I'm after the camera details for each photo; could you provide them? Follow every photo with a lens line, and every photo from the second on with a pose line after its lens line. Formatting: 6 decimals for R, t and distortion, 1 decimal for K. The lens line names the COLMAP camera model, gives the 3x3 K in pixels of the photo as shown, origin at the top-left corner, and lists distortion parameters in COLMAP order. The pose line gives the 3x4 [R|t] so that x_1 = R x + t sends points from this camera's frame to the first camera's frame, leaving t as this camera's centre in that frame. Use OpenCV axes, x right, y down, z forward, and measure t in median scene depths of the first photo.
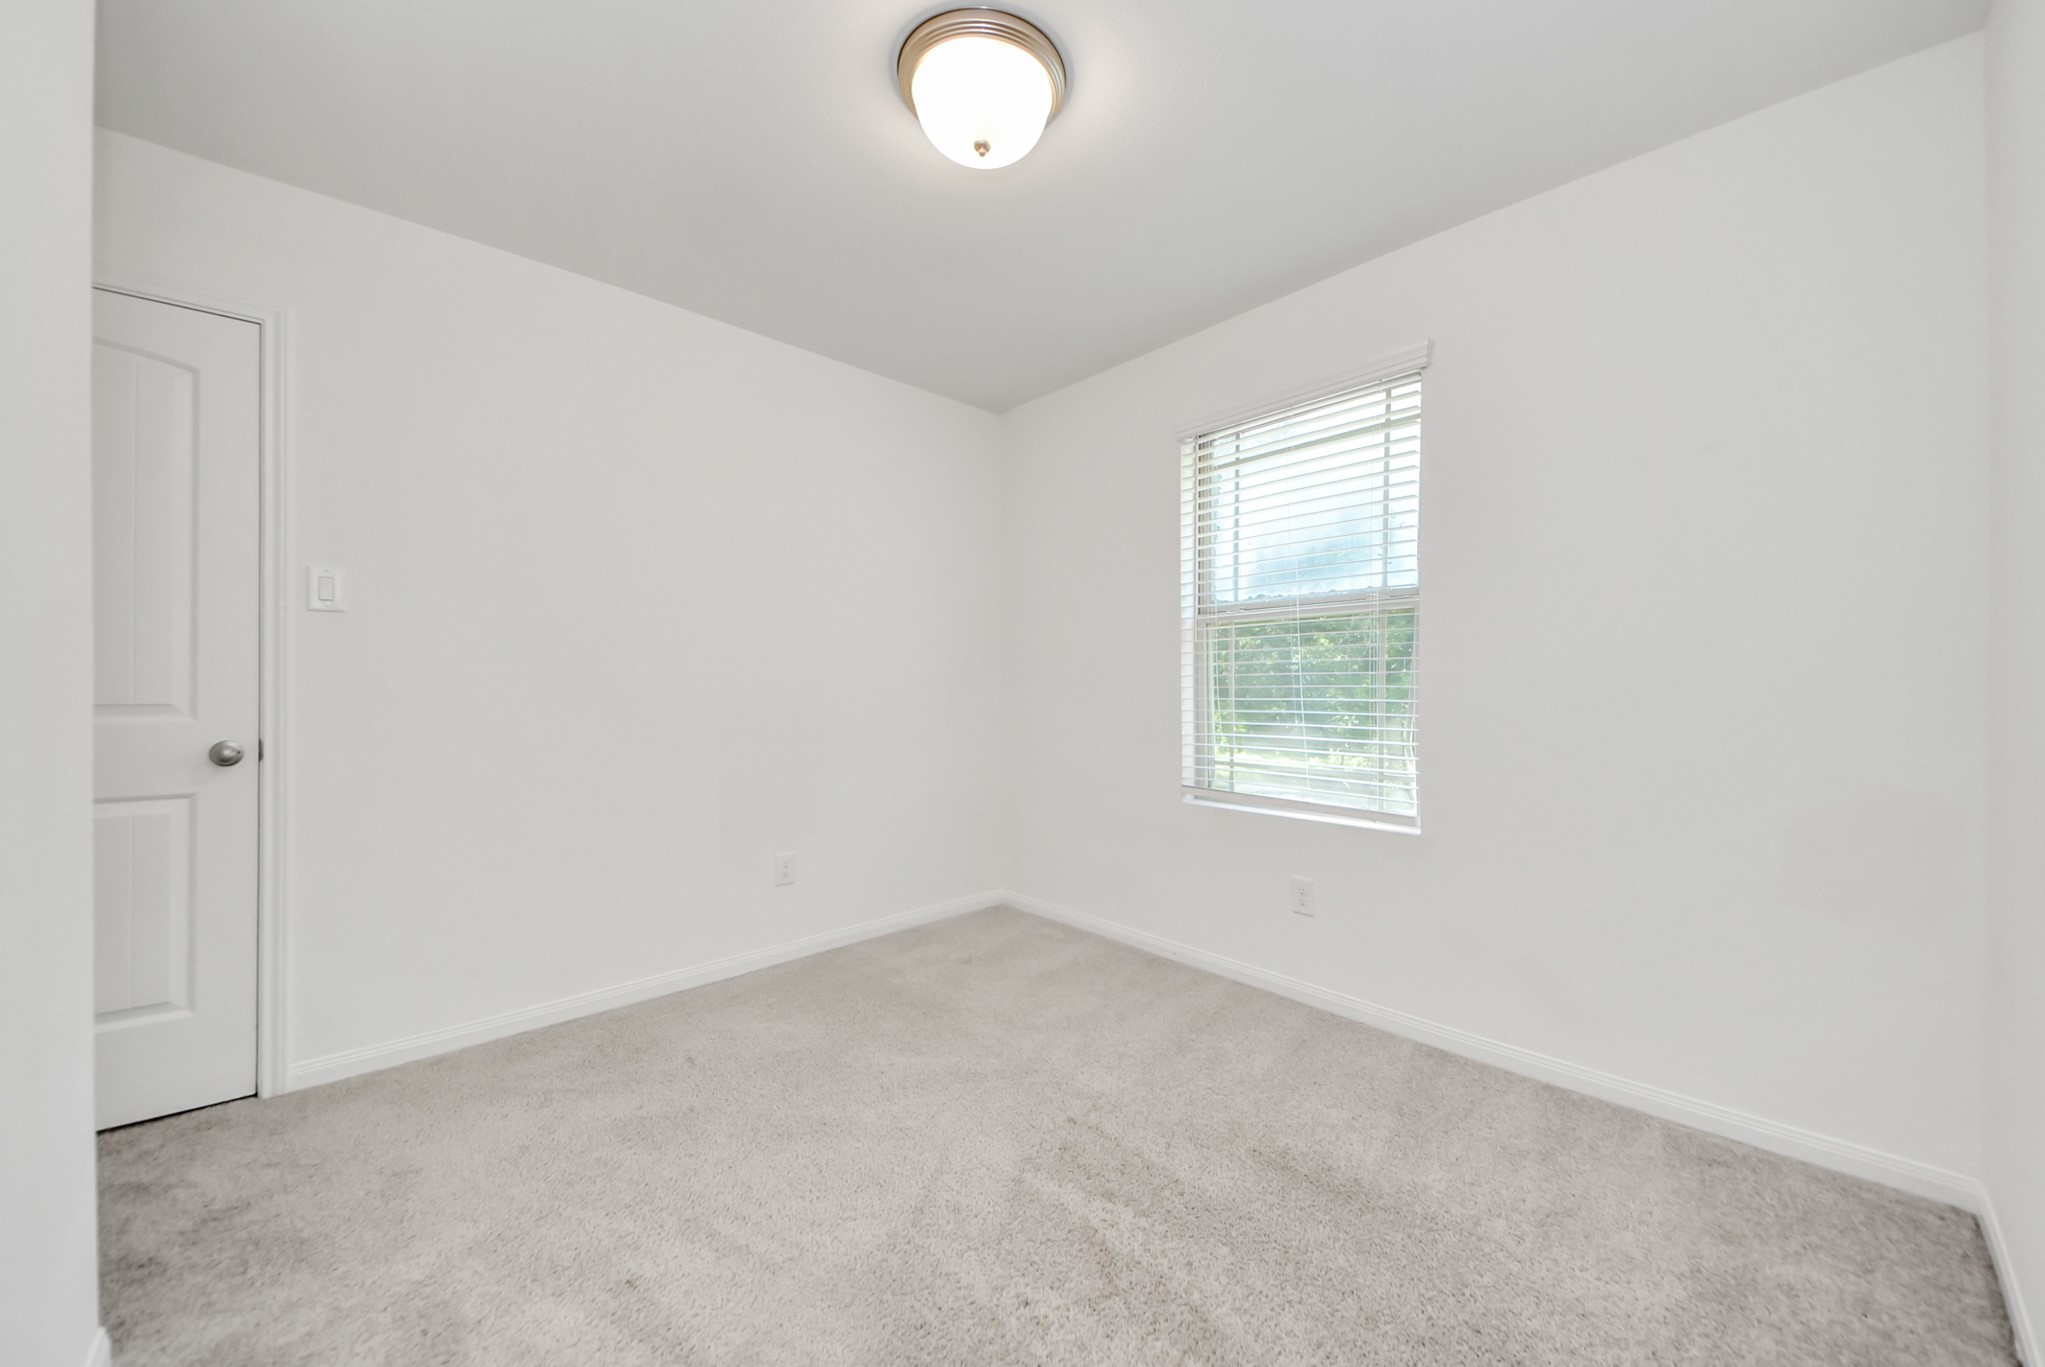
lens RADIAL K [[748.4, 0, 1033.4], [0, 748.4, 695.6], [0, 0, 1]] dist [0.043110, -0.026124]
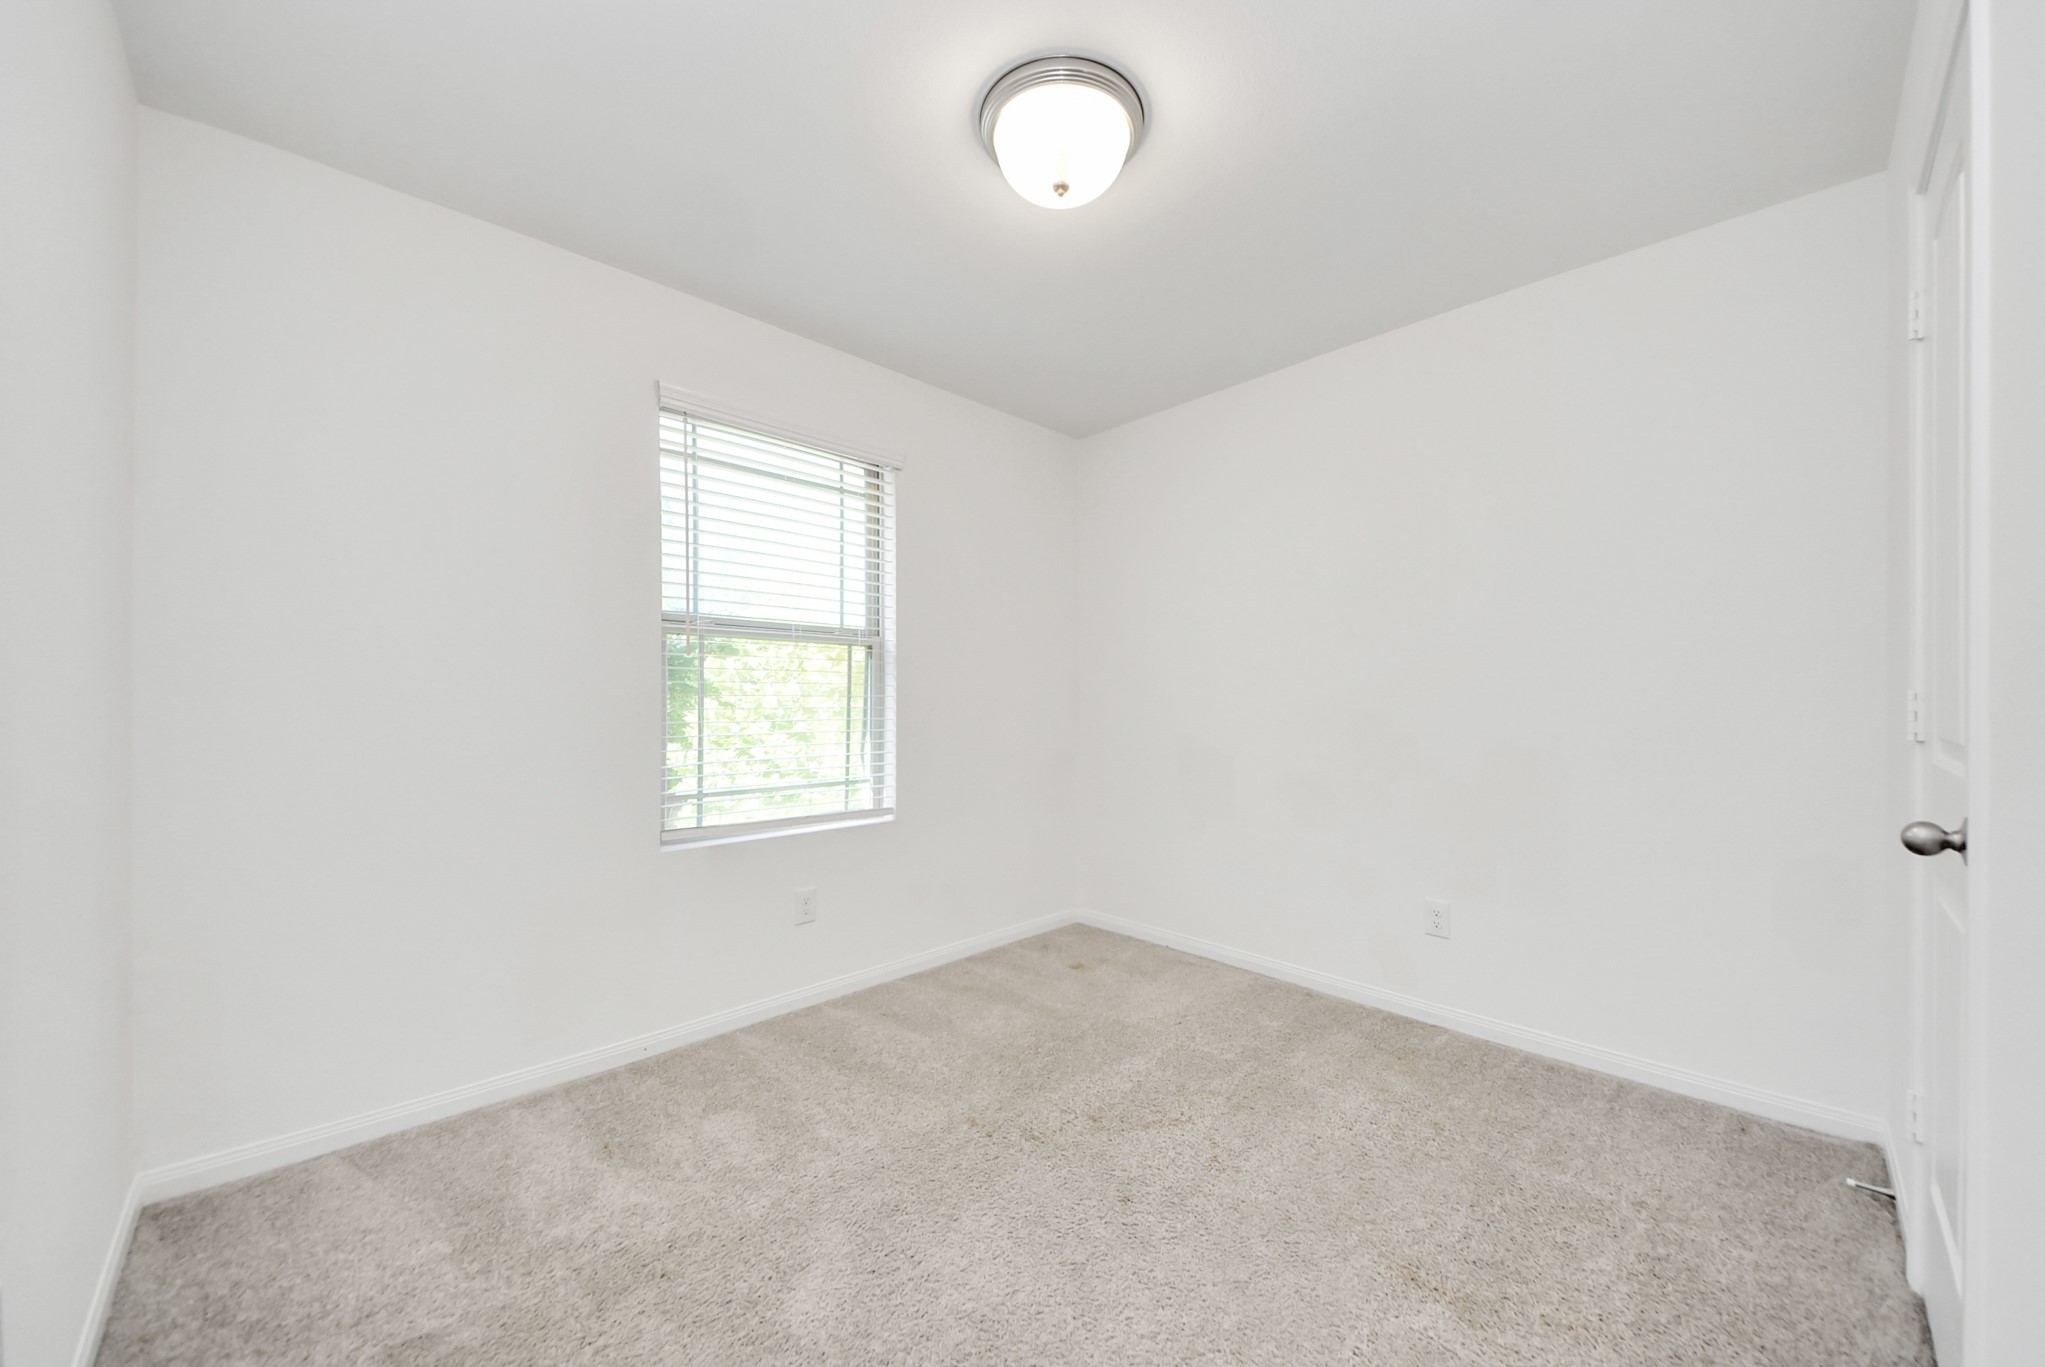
lens RADIAL K [[748.4, 0, 1033.4], [0, 748.4, 695.6], [0, 0, 1]] dist [0.043110, -0.026124]
pose [[-0.018889, 0.014934, 0.999710, -0.831204], [0.019494, 0.999704, -0.014565, -0.008165], [-0.999632, 0.019213, -0.019174, 0.814885]]
